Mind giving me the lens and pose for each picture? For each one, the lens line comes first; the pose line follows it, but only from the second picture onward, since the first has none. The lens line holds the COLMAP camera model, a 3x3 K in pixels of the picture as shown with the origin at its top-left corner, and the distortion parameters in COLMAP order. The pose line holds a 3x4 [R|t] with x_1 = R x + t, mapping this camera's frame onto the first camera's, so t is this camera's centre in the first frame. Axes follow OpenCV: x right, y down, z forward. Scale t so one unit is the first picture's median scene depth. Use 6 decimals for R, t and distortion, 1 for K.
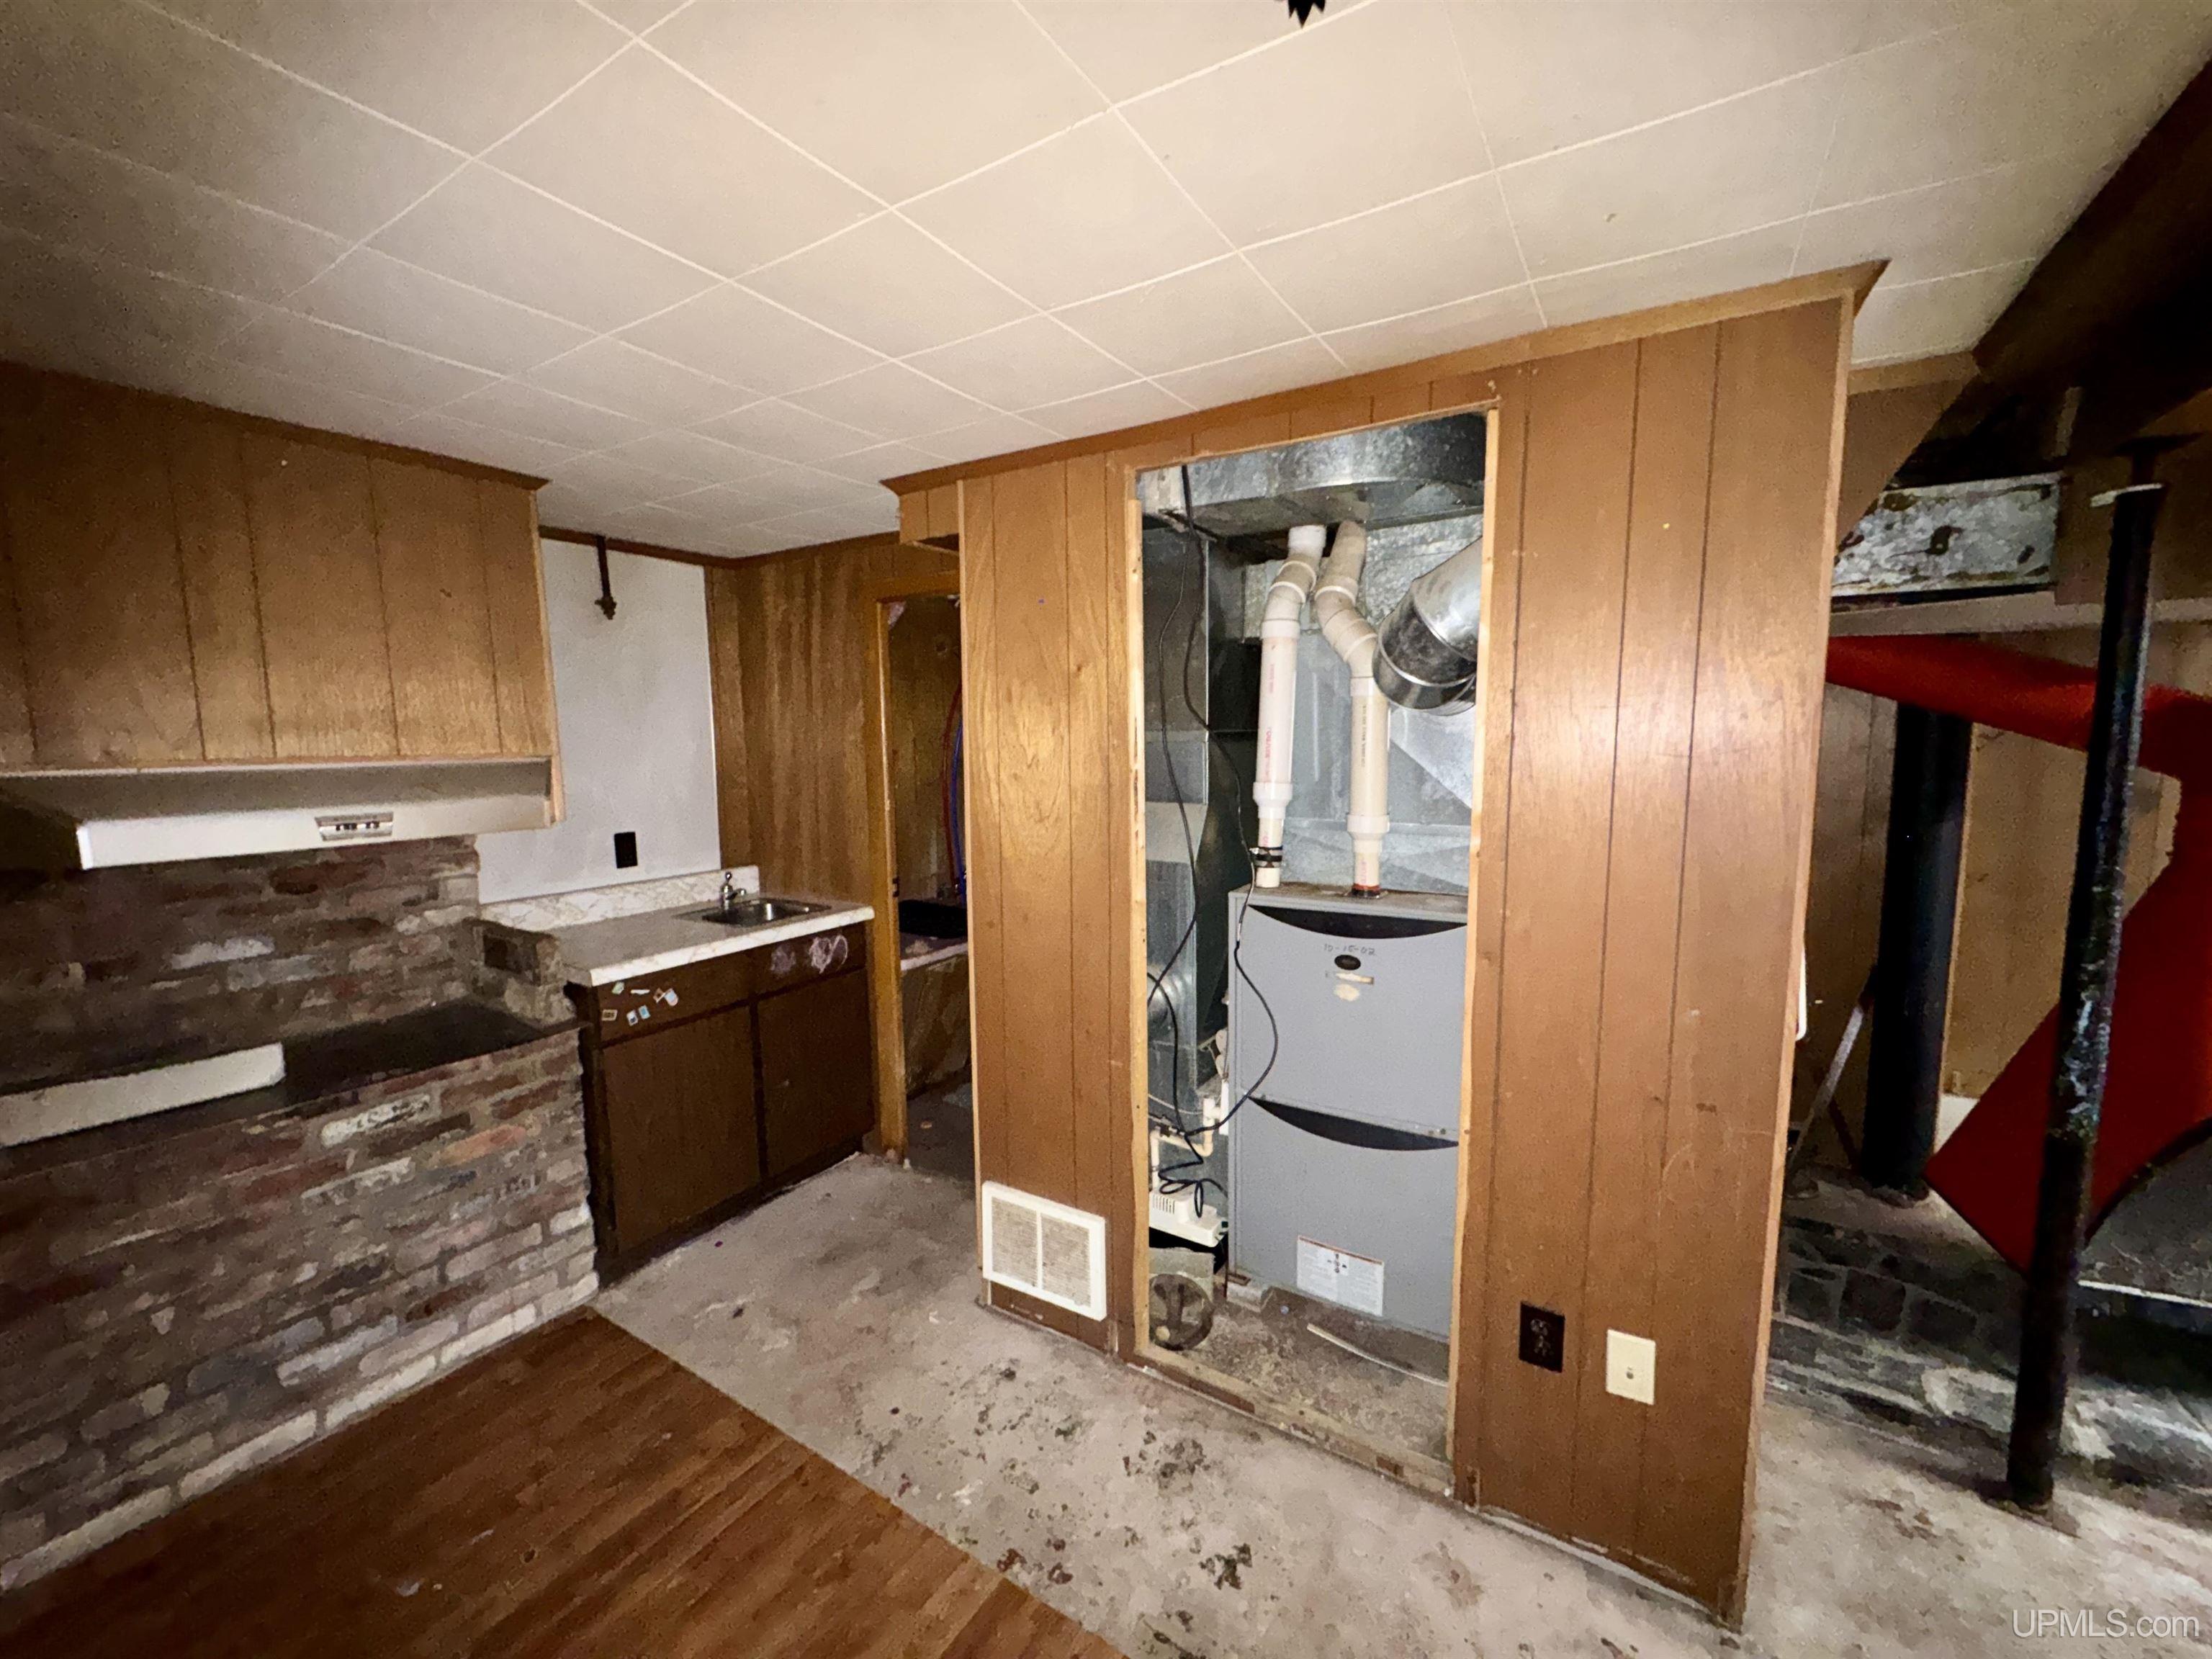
lens RADIAL K [[886.0, 0, 1106.0], [0, 886.0, 829.5], [0, 0, 1]] dist [-0.004440, 0.000446]
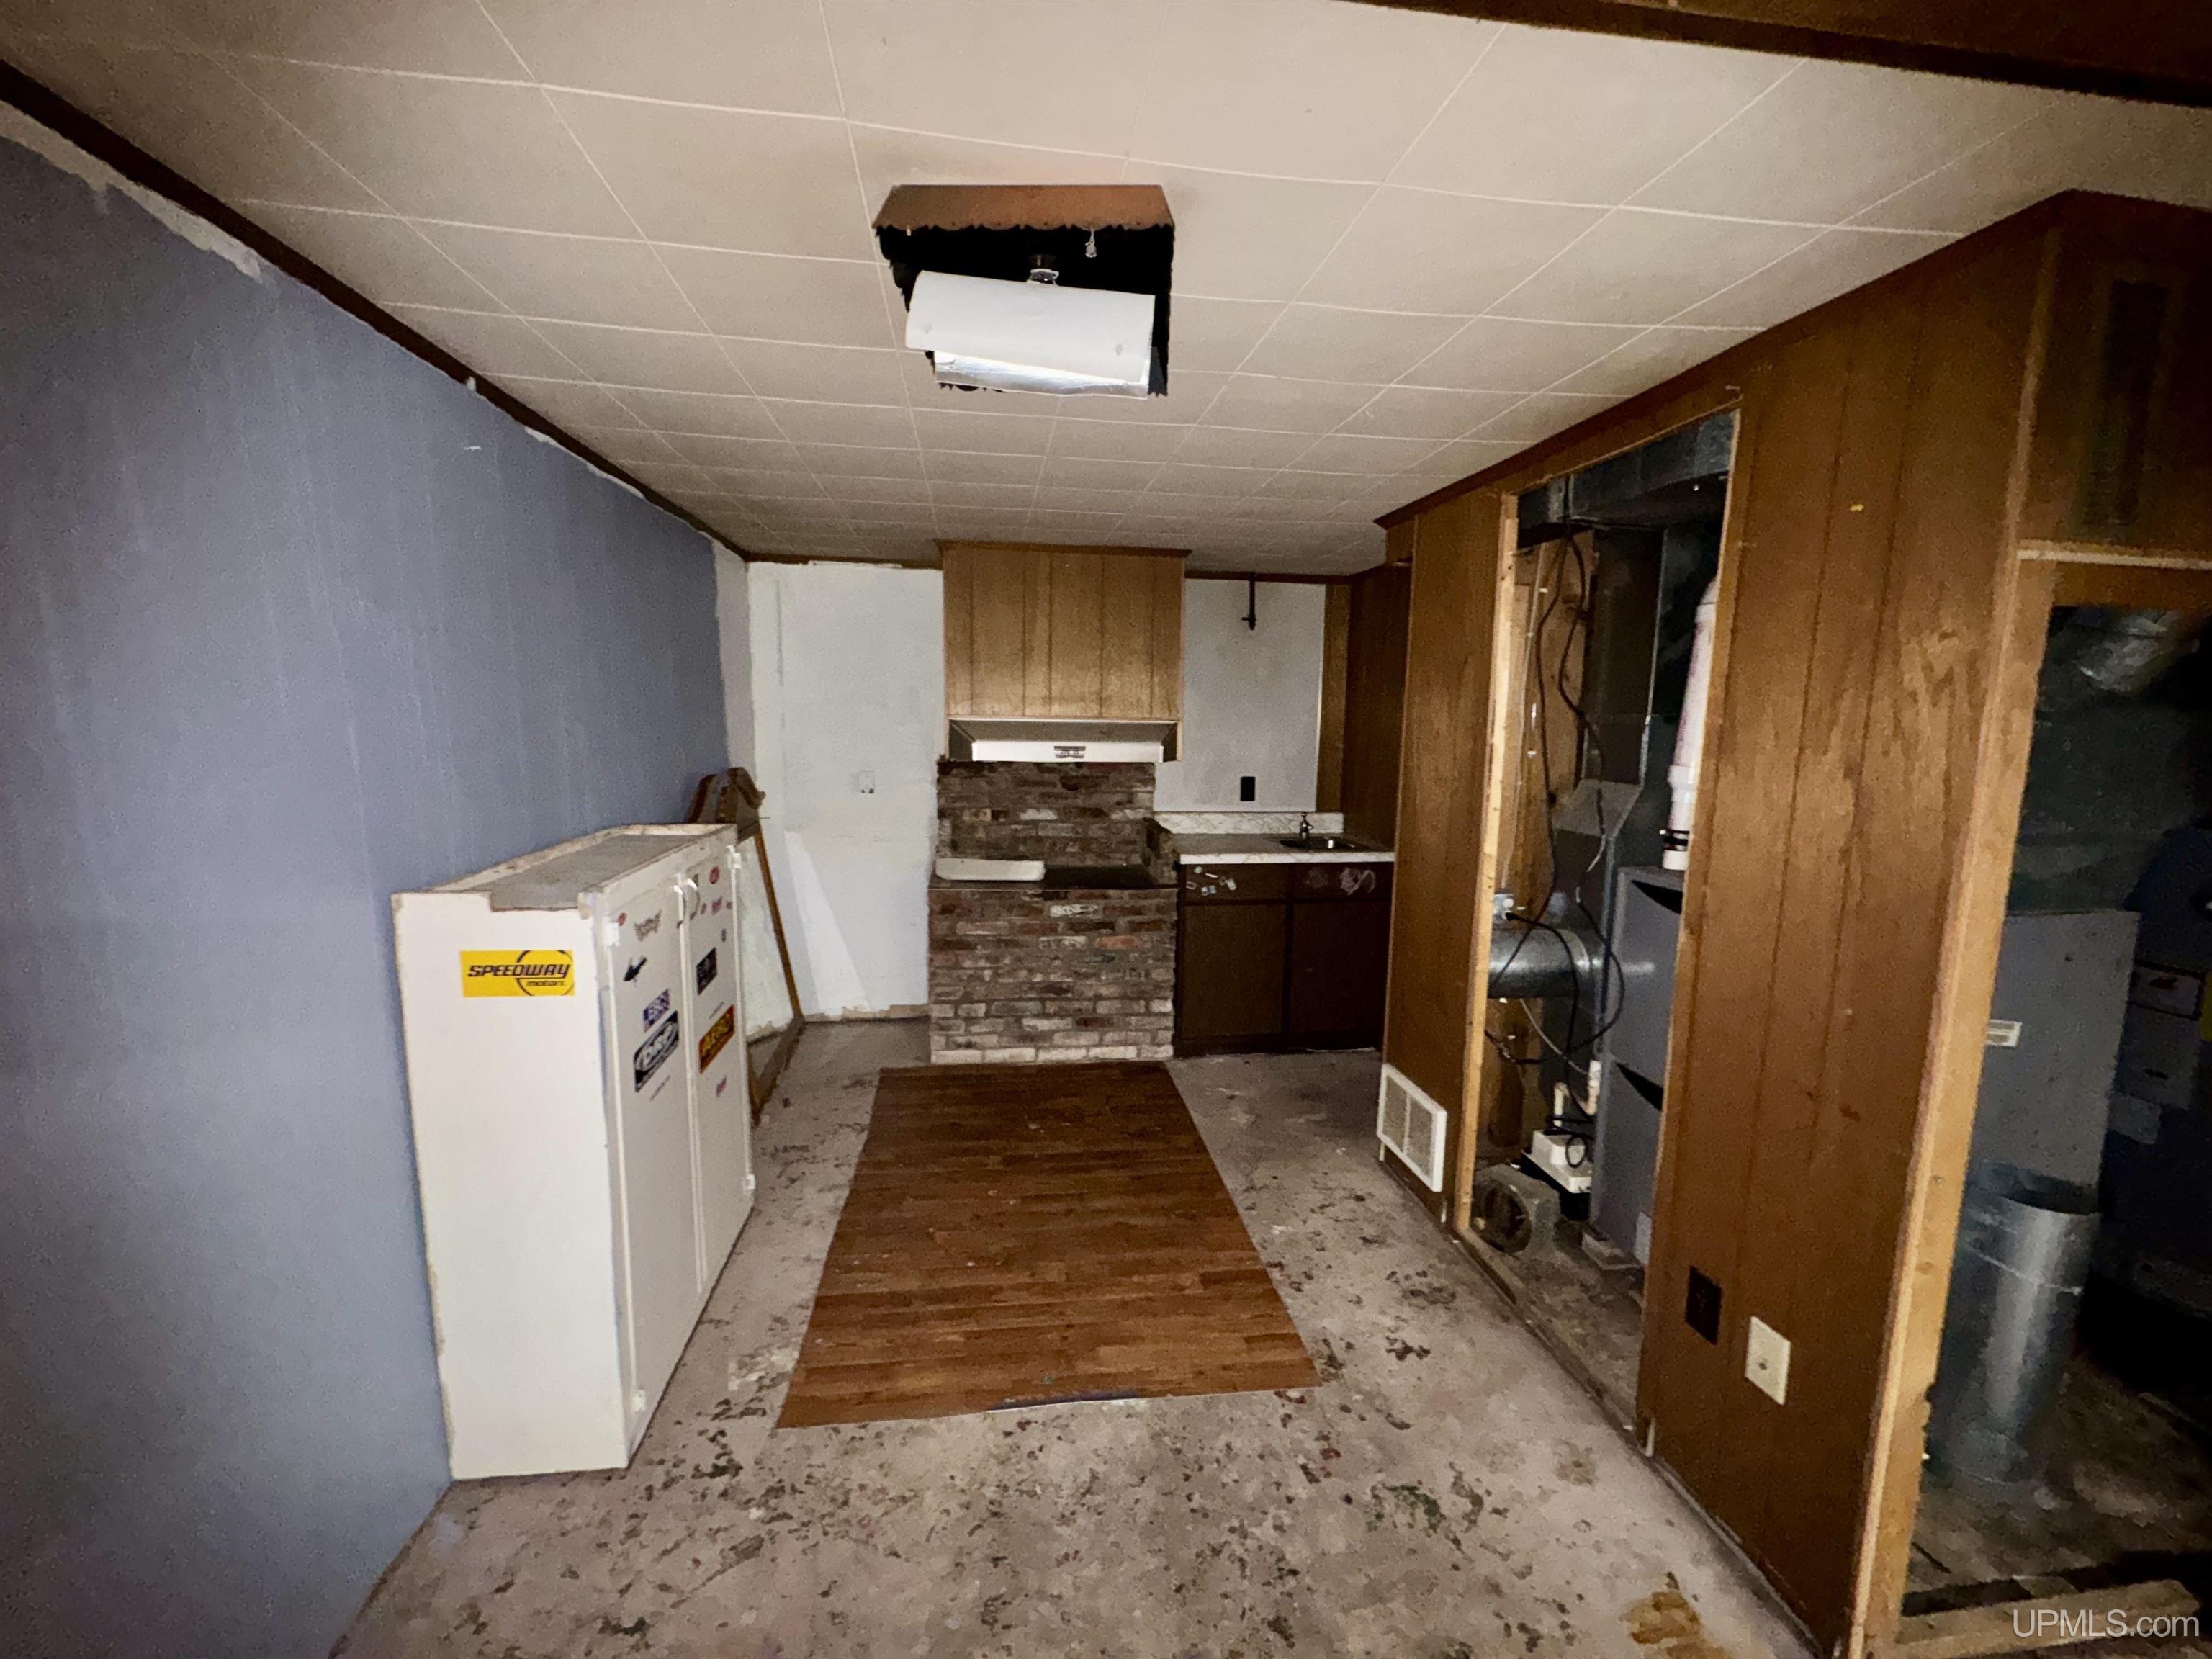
lens RADIAL K [[886.0, 0, 1106.0], [0, 886.0, 829.5], [0, 0, 1]] dist [-0.004440, 0.000446]
pose [[0.645403, 0.120655, -0.754253, 0.602597], [-0.105377, 0.992068, 0.068528, 0.020864], [0.756538, 0.035252, 0.652998, -0.176290]]
